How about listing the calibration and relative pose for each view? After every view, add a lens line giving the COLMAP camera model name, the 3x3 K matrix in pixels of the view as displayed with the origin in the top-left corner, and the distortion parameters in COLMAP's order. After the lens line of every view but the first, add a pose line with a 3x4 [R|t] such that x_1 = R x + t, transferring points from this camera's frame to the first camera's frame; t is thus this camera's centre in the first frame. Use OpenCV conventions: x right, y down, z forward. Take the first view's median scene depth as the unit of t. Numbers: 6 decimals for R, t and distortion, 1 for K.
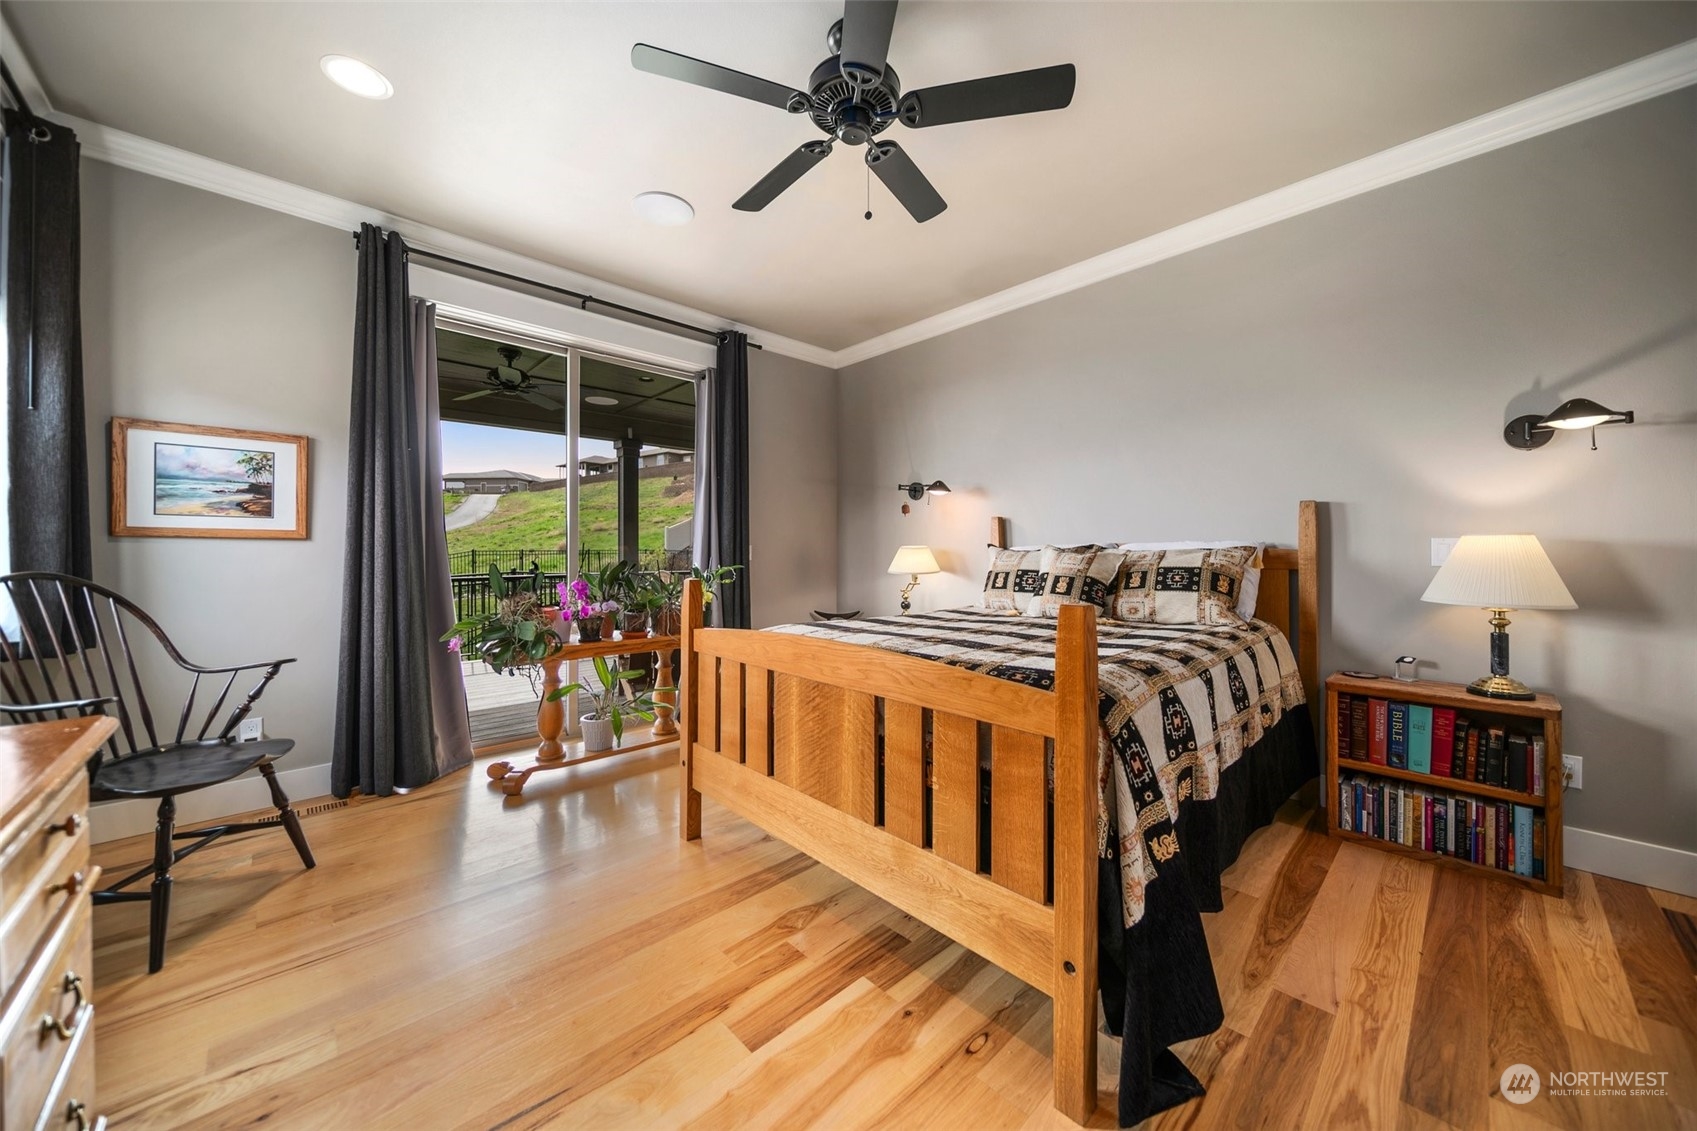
lens RADIAL K [[596.9, 0, 849.7], [0, 596.9, 552.5], [0, 0, 1]] dist [-0.002015, -0.000288]
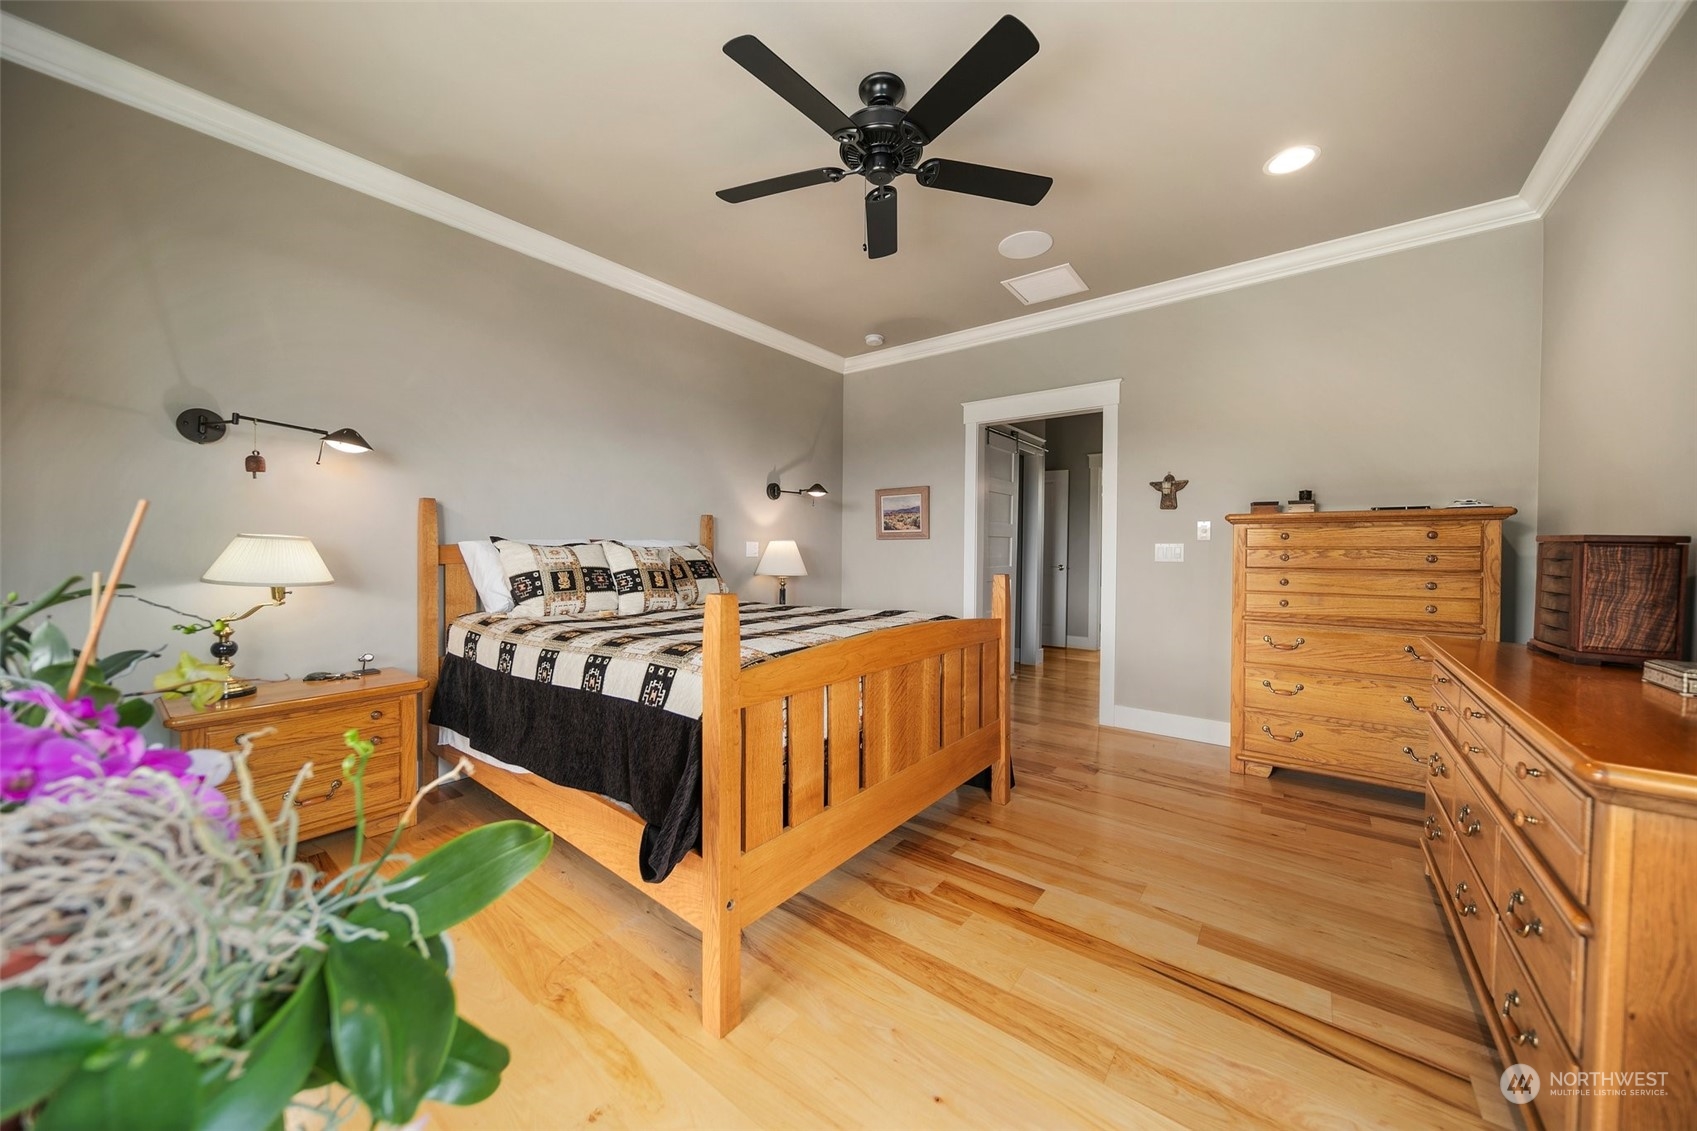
lens RADIAL K [[596.9, 0, 849.7], [0, 596.9, 552.5], [0, 0, 1]] dist [-0.002015, -0.000288]
pose [[-0.152883, -0.007434, 0.988216, -0.808593], [-0.007113, 0.999954, 0.006422, -0.002088], [-0.988219, -0.006047, -0.152928, 0.894565]]
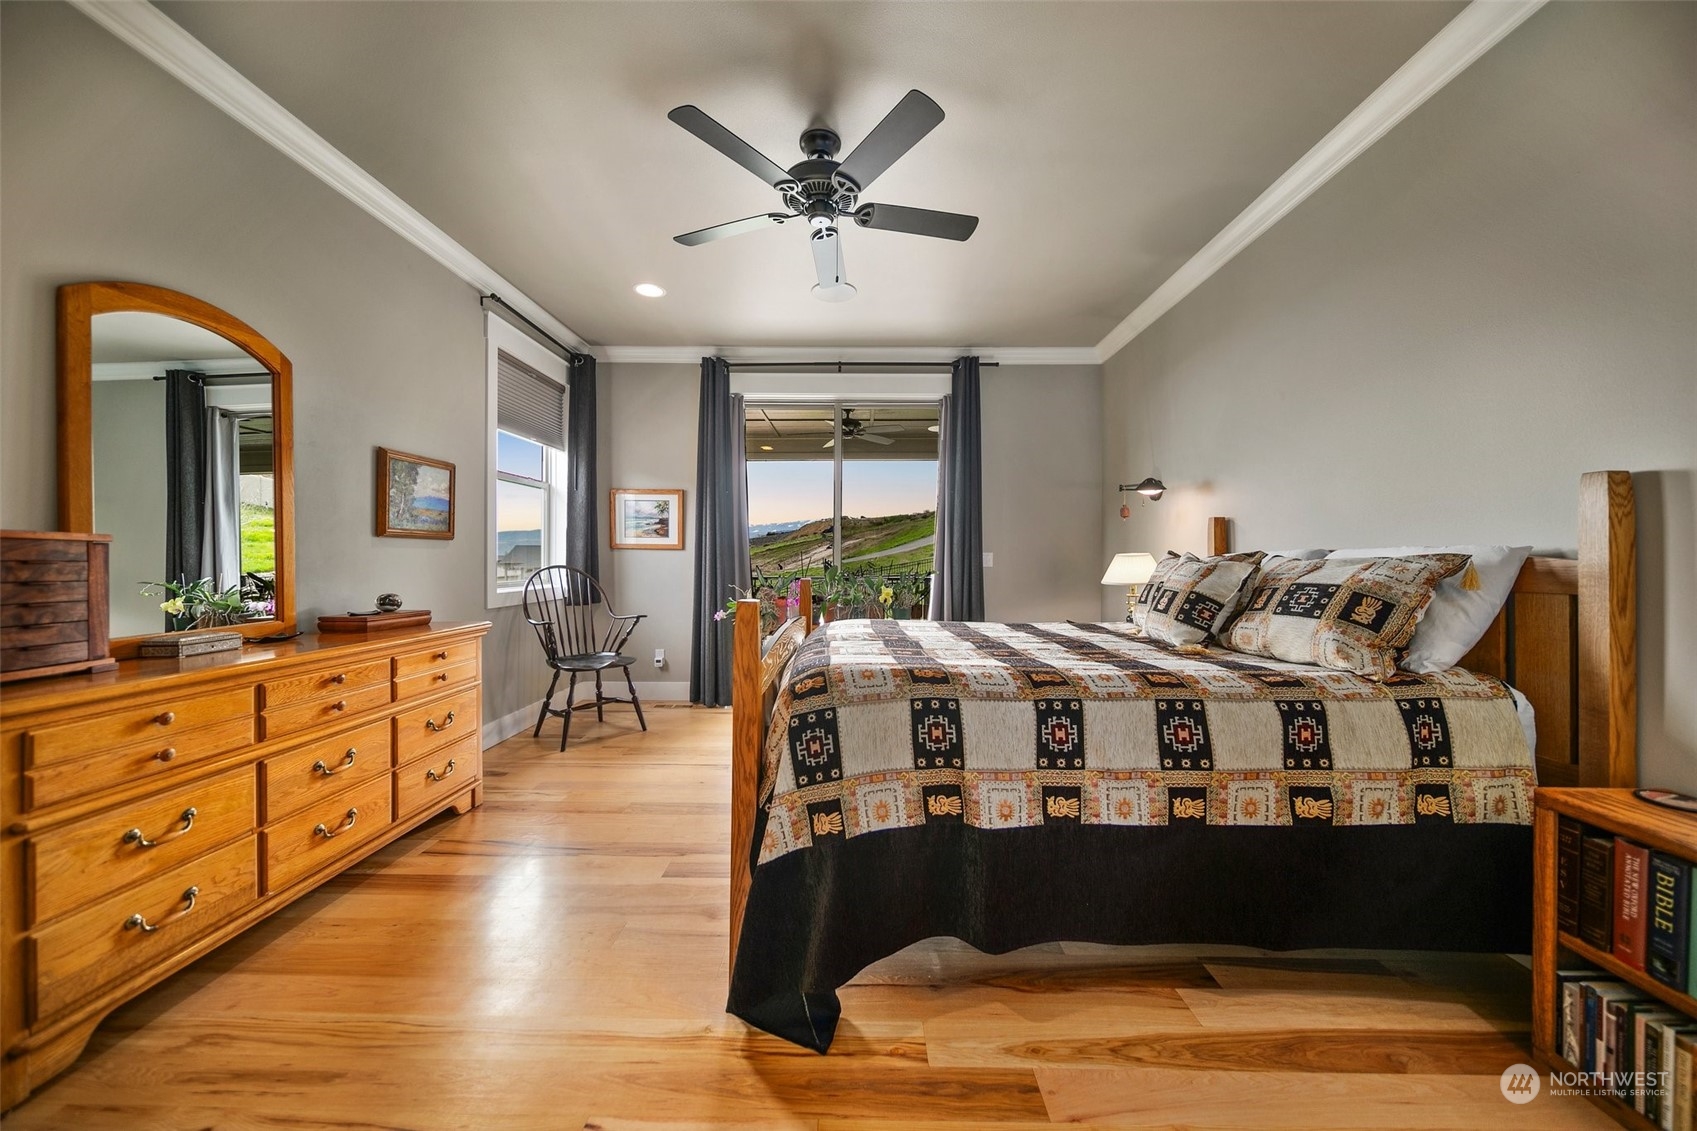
lens RADIAL K [[594.3, 0, 852.2], [0, 594.3, 558.0], [0, 0, 1]] dist [-0.000132, 0.000091]
pose [[0.717028, 0.005534, -0.697022, 0.671307], [-0.007370, 0.999973, 0.000358, -0.002178], [0.697005, 0.004881, 0.717049, 0.118972]]
